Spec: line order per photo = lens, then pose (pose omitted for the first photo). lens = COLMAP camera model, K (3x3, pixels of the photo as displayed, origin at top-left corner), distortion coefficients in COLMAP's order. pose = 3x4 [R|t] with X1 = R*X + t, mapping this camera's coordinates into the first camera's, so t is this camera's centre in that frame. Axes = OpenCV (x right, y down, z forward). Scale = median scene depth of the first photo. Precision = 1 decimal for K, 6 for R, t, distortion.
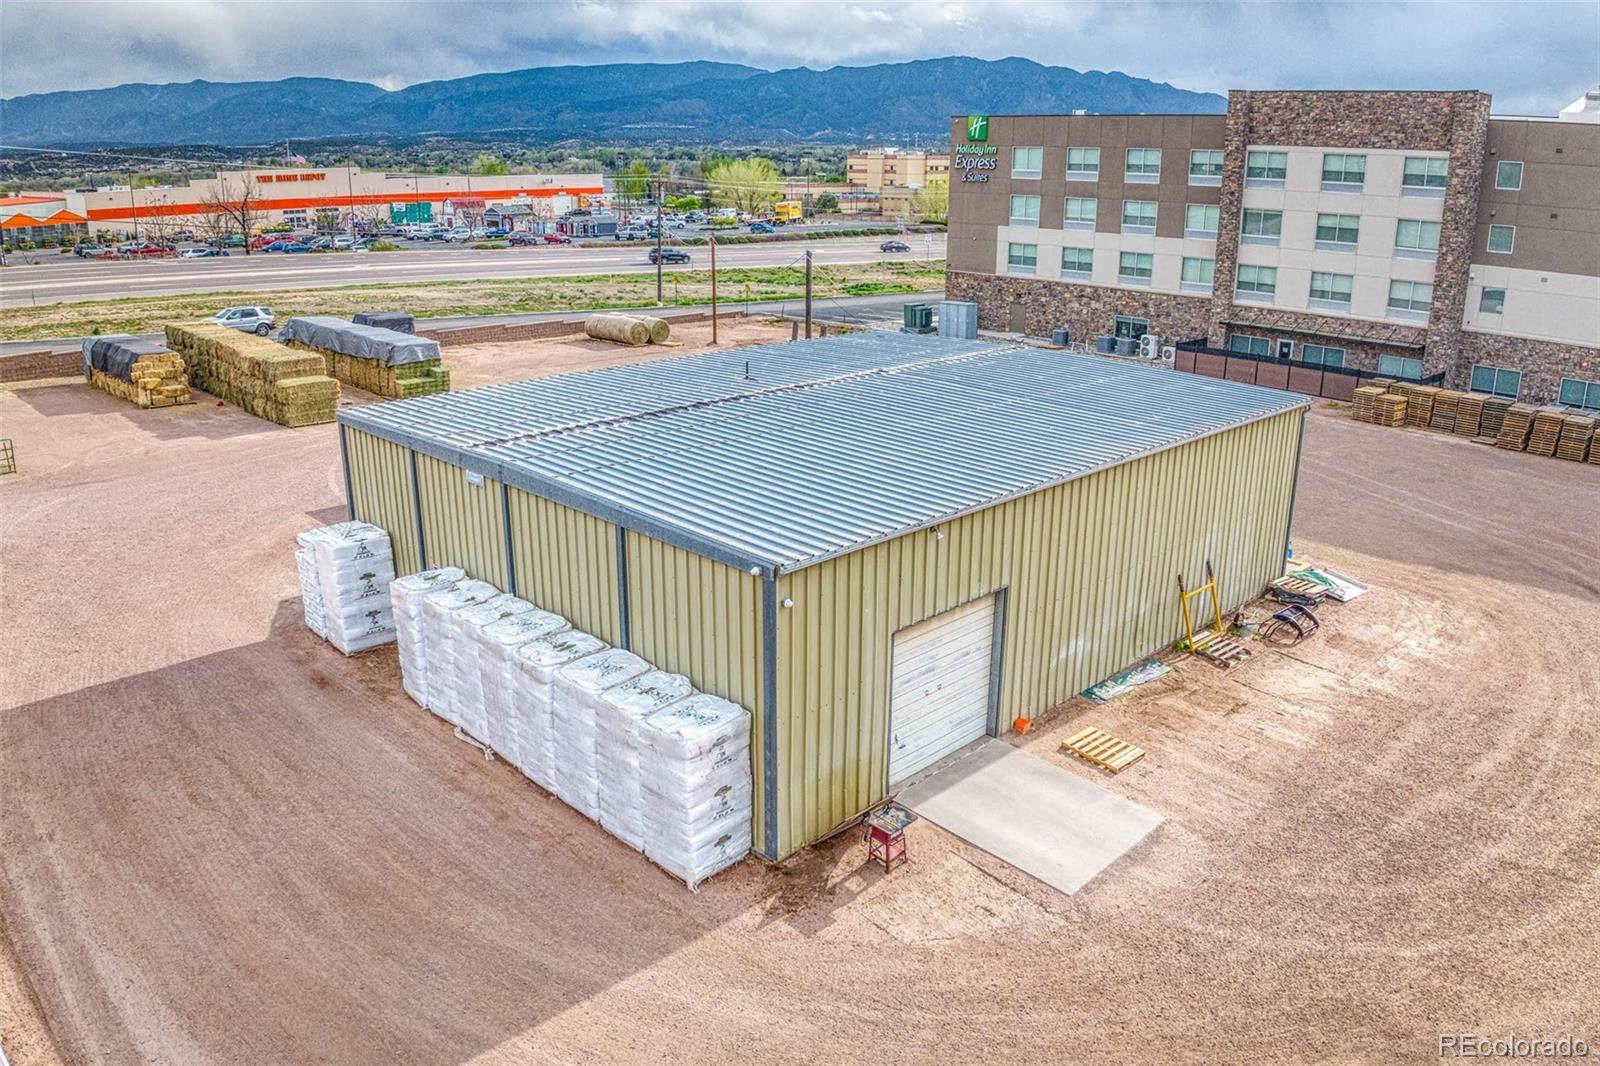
lens RADIAL K [[1175.8, 0, 815.3], [0, 1175.8, 535.6], [0, 0, 1]] dist [-0.100906, -0.016406]
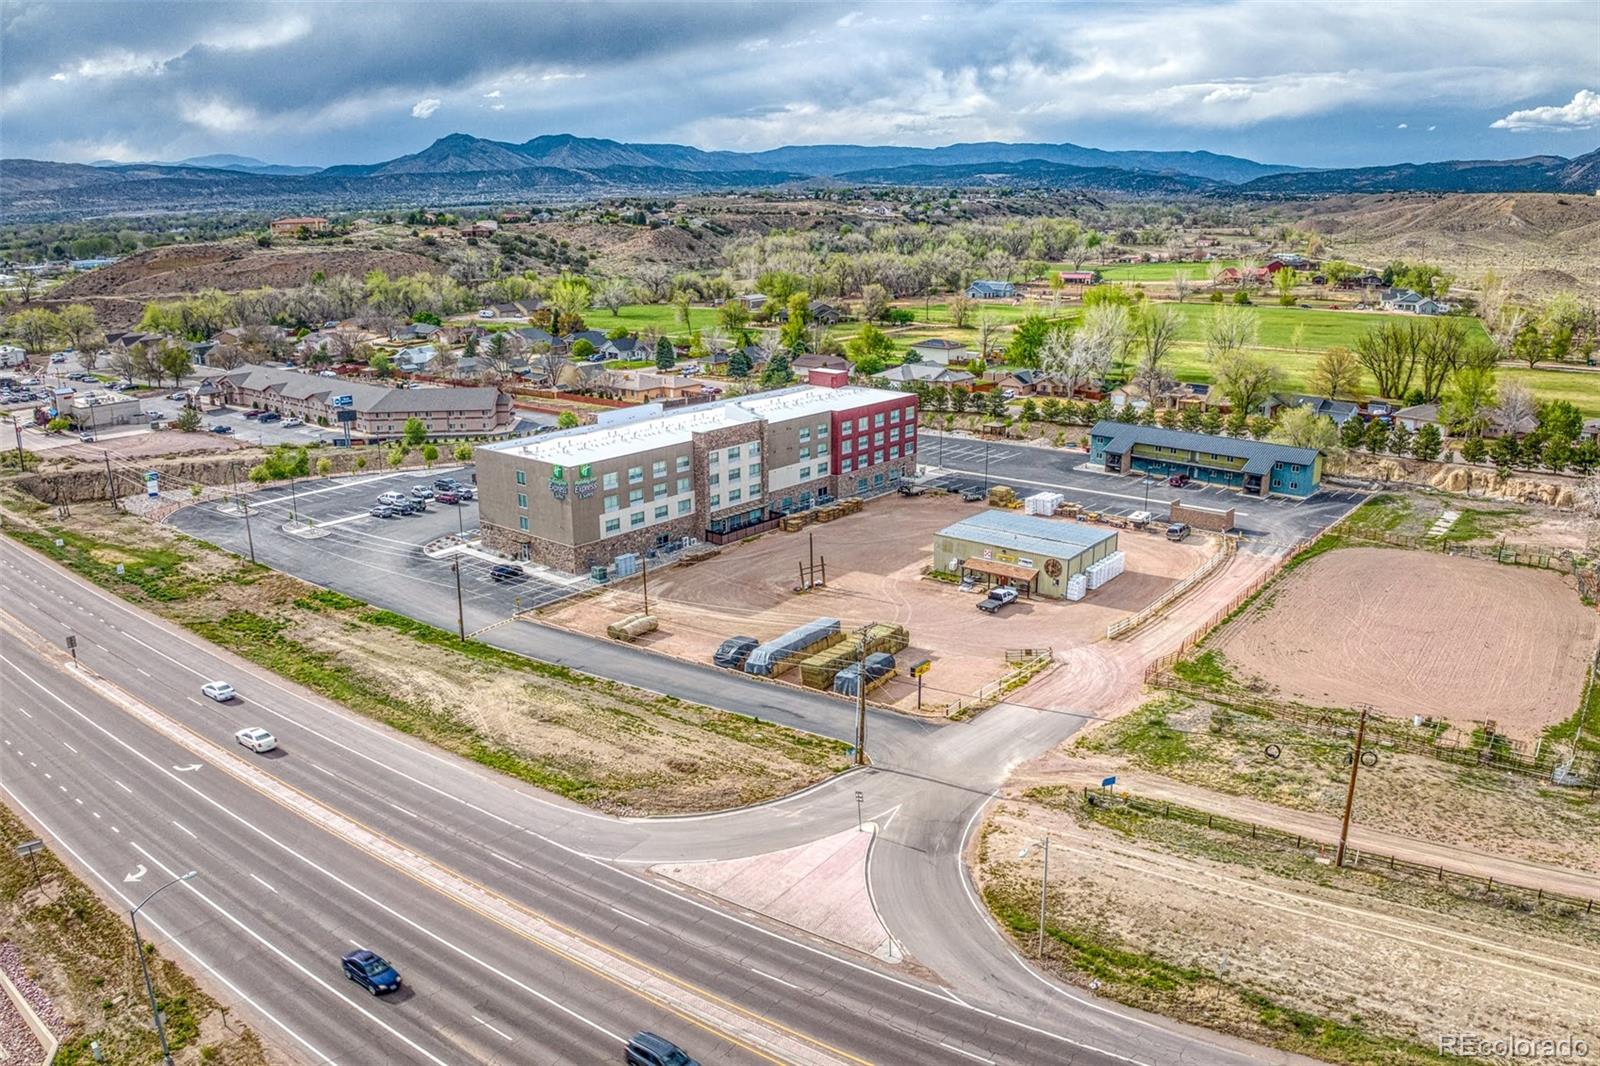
lens RADIAL K [[1175.8, 0, 814.8], [0, 1175.8, 536.7], [0, 0, 1]] dist [-0.100906, -0.016406]
pose [[-0.137971, -0.282015, 0.949437, -2.165606], [0.306040, 0.899556, 0.311672, -0.906754], [-0.941968, 0.333567, -0.037805, 0.932546]]
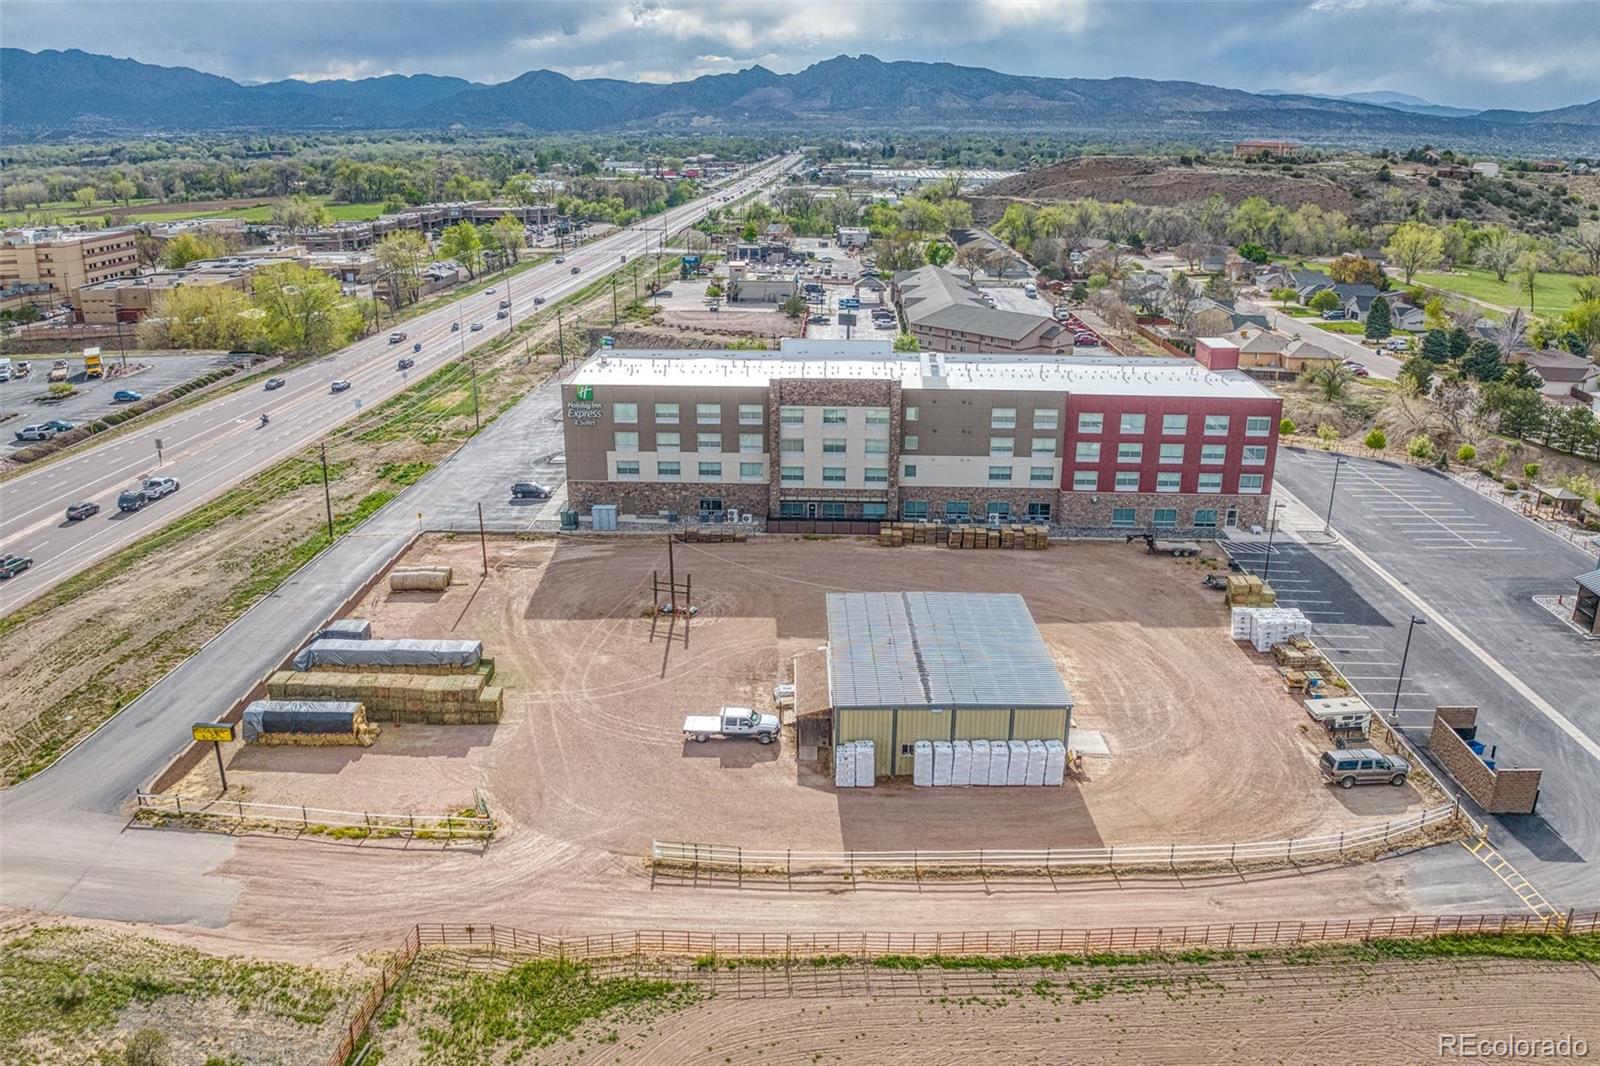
lens RADIAL K [[1175.8, 0, 815.6], [0, 1175.8, 533.5], [0, 0, 1]] dist [-0.100906, -0.016406]
pose [[0.695279, -0.236560, 0.678695, -0.927175], [0.218957, 0.969113, 0.113478, -0.343591], [-0.684576, 0.069706, 0.725601, -0.411837]]
